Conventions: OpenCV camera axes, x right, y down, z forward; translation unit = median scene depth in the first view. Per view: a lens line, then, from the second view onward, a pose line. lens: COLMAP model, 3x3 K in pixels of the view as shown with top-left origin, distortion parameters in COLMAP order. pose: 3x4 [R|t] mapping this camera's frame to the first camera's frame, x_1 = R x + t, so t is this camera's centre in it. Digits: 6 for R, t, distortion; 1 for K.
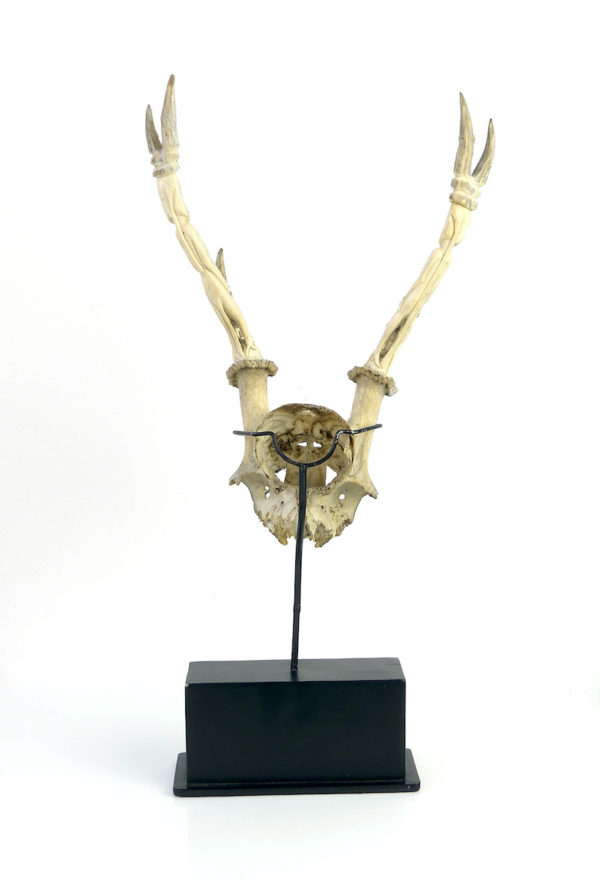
lens RADIAL K [[1448.5, 0, 300.4], [0, 1448.5, 442.9], [0, 0, 1]] dist [-0.013039, 0.000000]
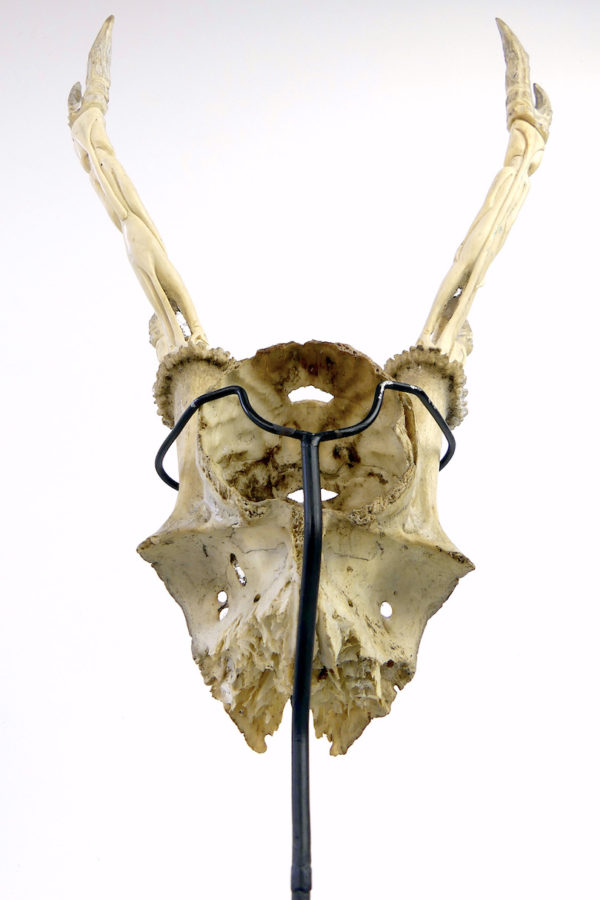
lens RADIAL K [[693.9, 0, 296.5], [0, 693.9, 447.2], [0, 0, 1]] dist [-0.028177, -0.003263]
pose [[0.997895, 0.003175, 0.064775, -0.014140], [0.039958, 0.756604, -0.652651, 0.142767], [-0.051081, 0.653865, 0.754885, 0.820039]]
